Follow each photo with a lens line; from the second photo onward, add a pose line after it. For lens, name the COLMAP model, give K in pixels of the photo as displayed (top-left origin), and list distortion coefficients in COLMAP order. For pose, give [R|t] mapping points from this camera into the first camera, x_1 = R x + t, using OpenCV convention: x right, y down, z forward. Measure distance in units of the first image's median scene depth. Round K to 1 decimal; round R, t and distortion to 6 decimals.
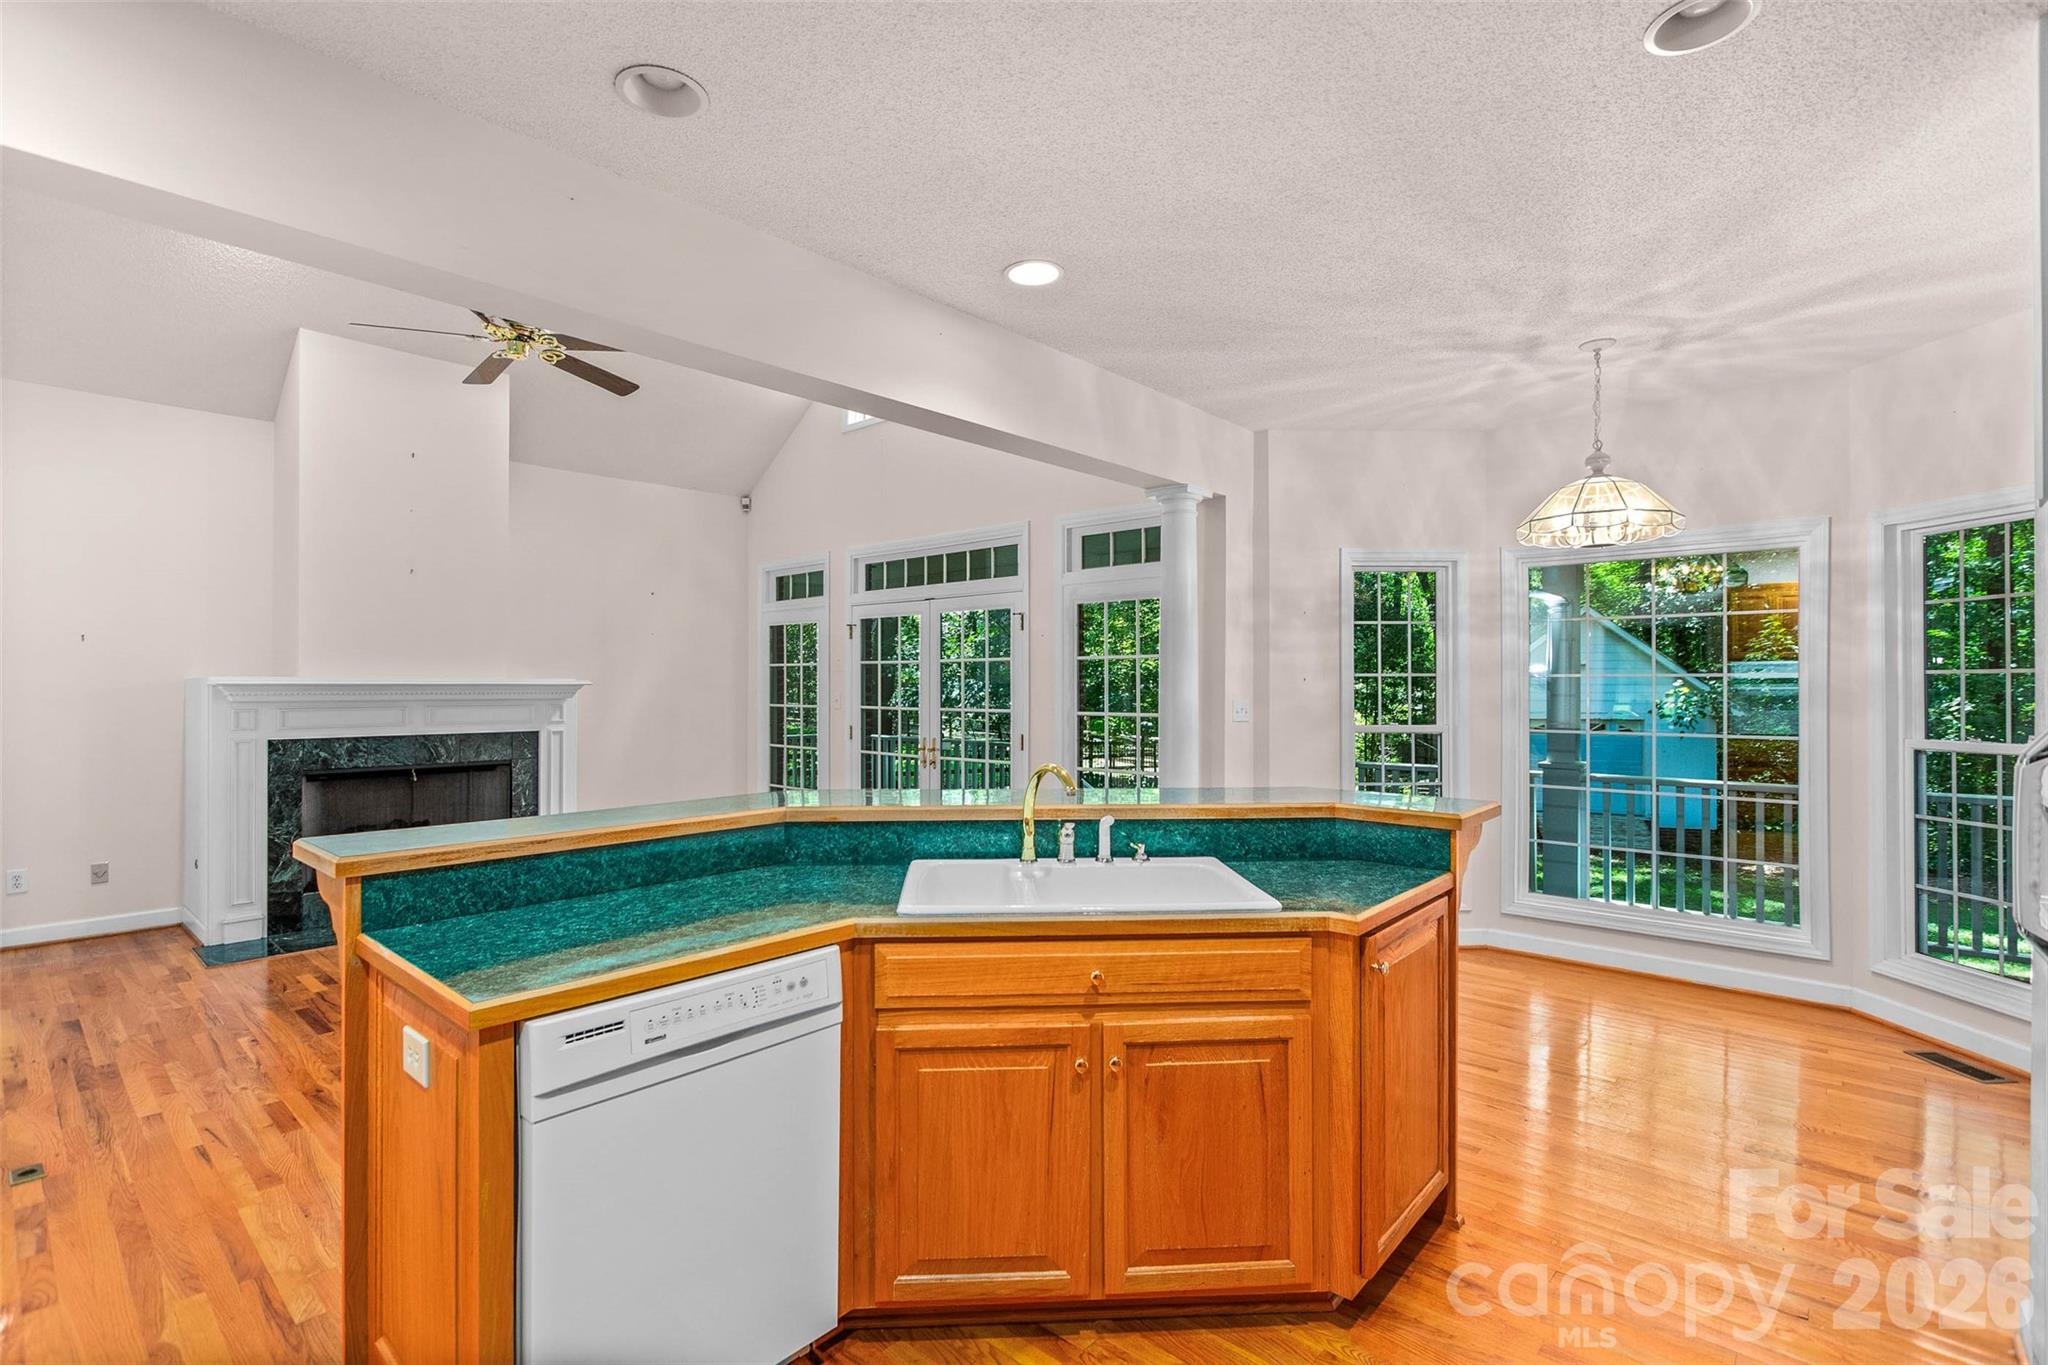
lens RADIAL K [[964.2, 0, 1032.5], [0, 964.2, 678.4], [0, 0, 1]] dist [0.002938, -0.003969]
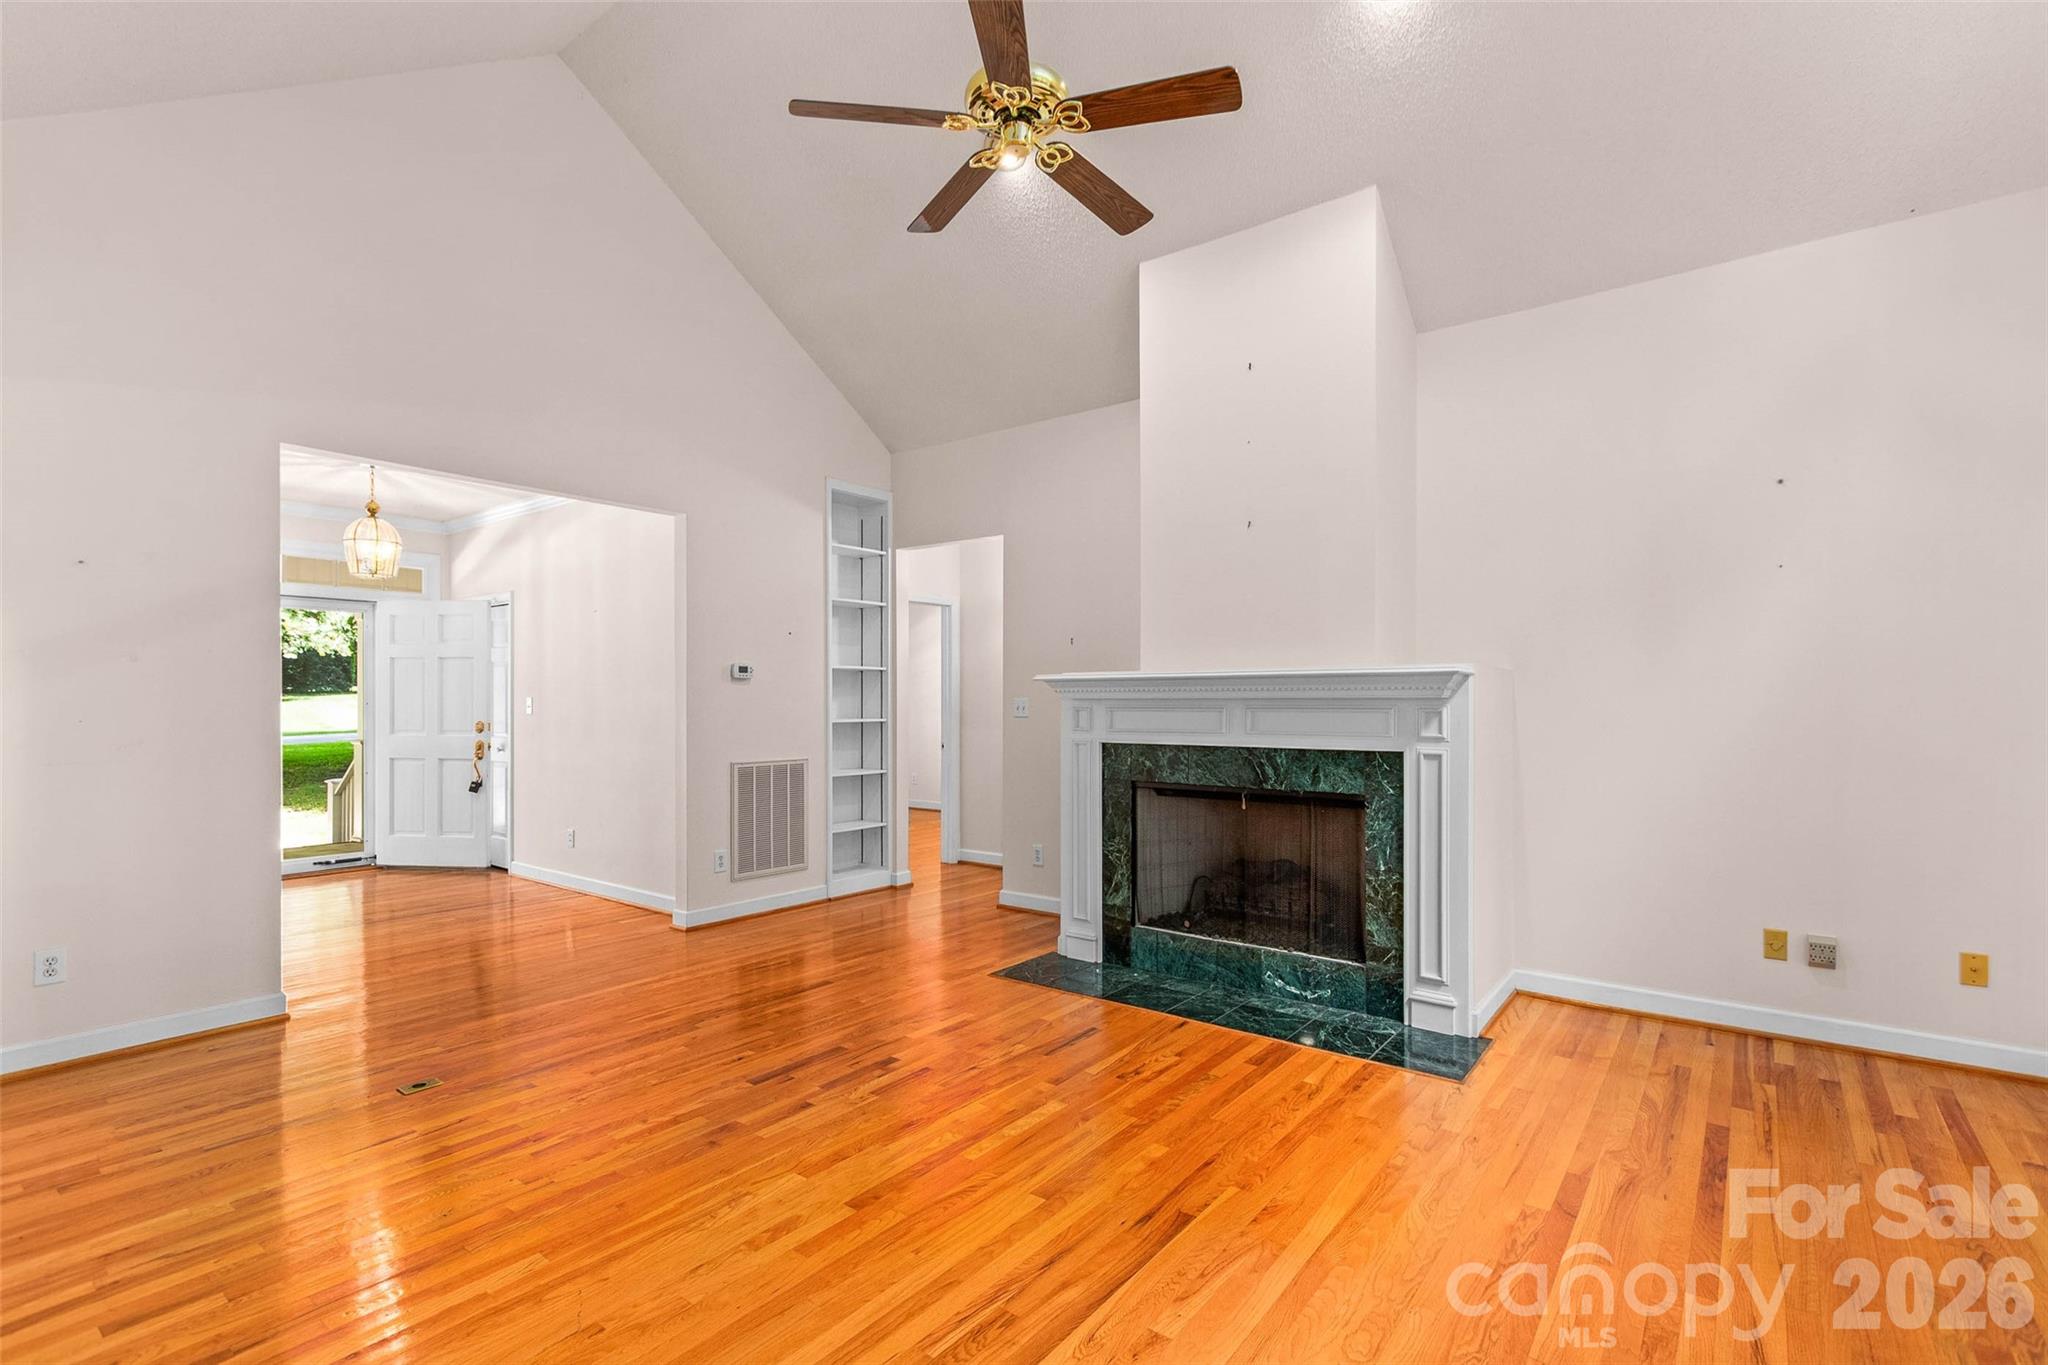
lens RADIAL K [[949.2, 0, 994.4], [0, 949.2, 704.7], [0, 0, 1]] dist [0.008476, -0.002121]
pose [[0.052001, 0.002827, -0.998643, 0.079286], [0.009728, 0.999947, 0.003337, 0.024597], [0.998600, -0.009889, 0.051970, 0.852044]]
